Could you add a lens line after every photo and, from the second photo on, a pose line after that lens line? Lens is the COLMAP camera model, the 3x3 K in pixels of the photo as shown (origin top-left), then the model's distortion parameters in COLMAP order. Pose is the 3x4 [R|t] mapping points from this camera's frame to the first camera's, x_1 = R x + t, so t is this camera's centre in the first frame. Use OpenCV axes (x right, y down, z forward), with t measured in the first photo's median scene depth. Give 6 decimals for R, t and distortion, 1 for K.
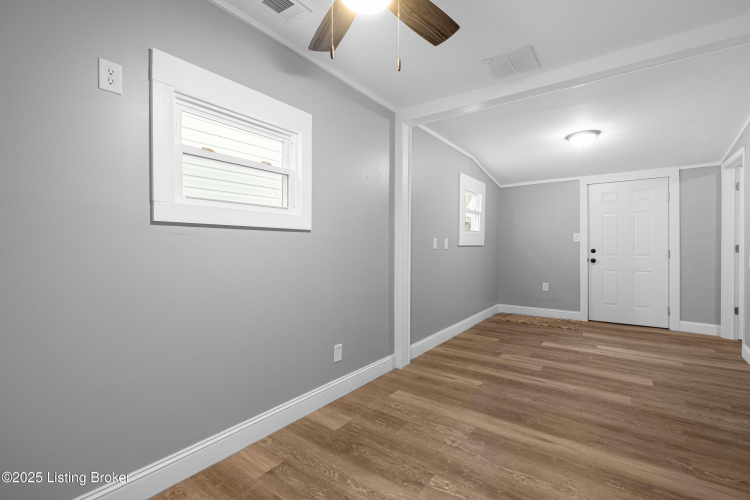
lens RADIAL K [[340.5, 0, 375.0], [0, 340.5, 250.0], [0, 0, 1]] dist [-0.001350, -0.000385]
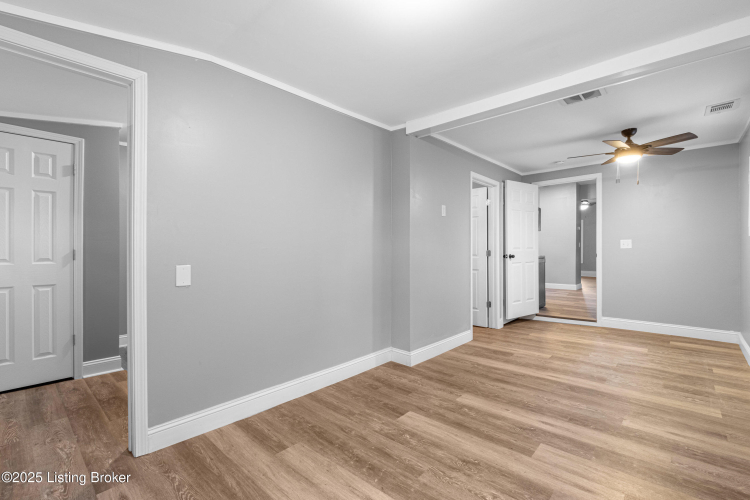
lens RADIAL K [[340.5, 0, 375.0], [0, 340.5, 250.0], [0, 0, 1]] dist [-0.001350, -0.000385]
pose [[-0.994336, 0.003017, 0.106238, 0.882879], [0.004862, 0.999842, 0.017116, -0.030533], [-0.106169, 0.017536, -0.994193, 2.026574]]
